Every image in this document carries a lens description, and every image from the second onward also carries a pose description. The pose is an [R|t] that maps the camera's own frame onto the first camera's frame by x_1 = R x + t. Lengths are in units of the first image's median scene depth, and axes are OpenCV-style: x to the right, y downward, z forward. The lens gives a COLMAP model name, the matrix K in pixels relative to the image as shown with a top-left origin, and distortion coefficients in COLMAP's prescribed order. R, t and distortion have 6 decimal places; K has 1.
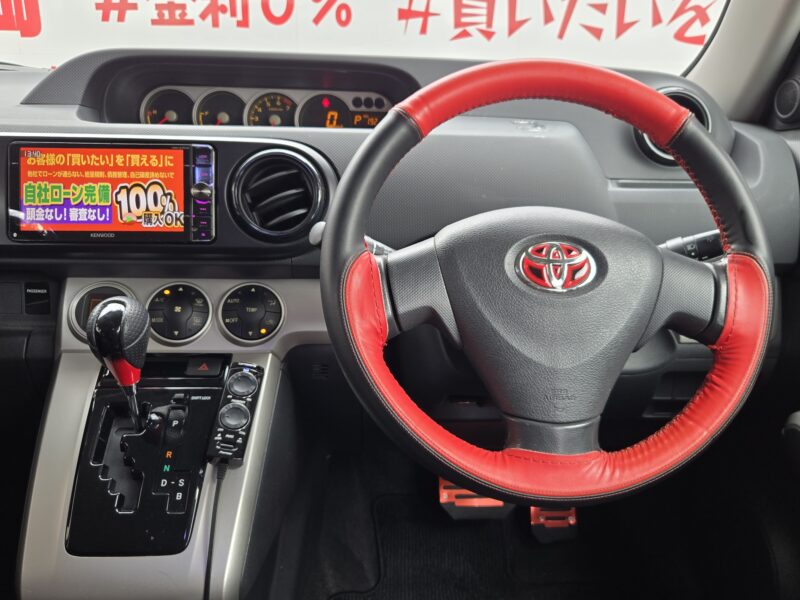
lens RADIAL K [[665.1, 0, 400.0], [0, 665.1, 300.0], [0, 0, 1]] dist [0.016701, -0.000453]
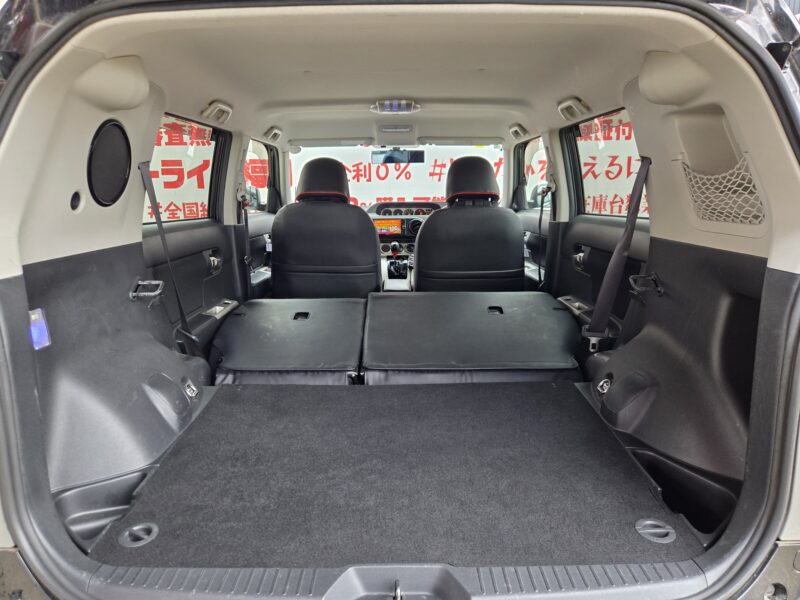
lens RADIAL K [[521.9, 0, 400.0], [0, 521.9, 300.0], [0, 0, 1]] dist [0.004685, -0.000673]
pose [[0.998627, -0.026748, -0.045044, -0.138718], [0.021781, 0.993981, -0.107363, 0.956231], [0.047644, 0.106235, 0.993199, -3.434439]]
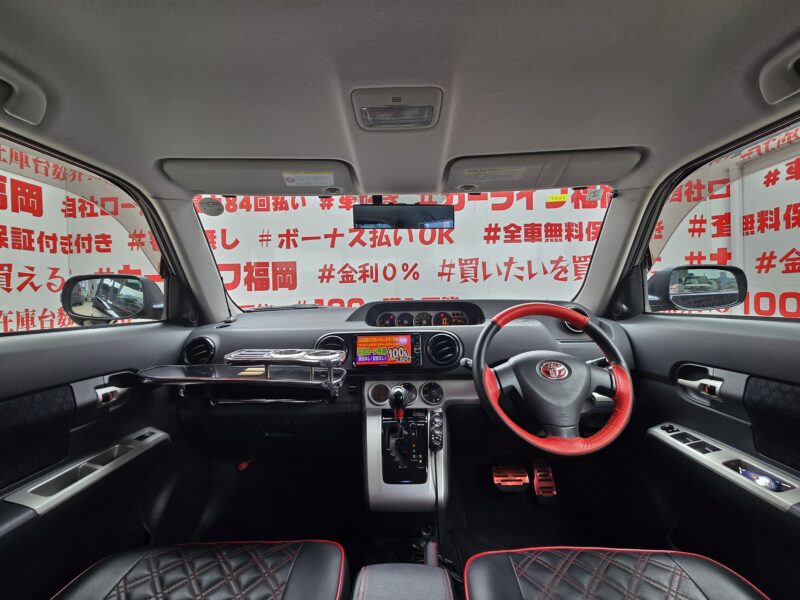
lens RADIAL K [[320.4, 0, 400.0], [0, 320.4, 300.0], [0, 0, 1]] dist [-0.006725, 0.000007]
pose [[0.997344, -0.039803, -0.060994, -0.273220], [0.019593, 0.953214, -0.301661, 0.052425], [0.070147, 0.299665, 0.951462, -0.386267]]
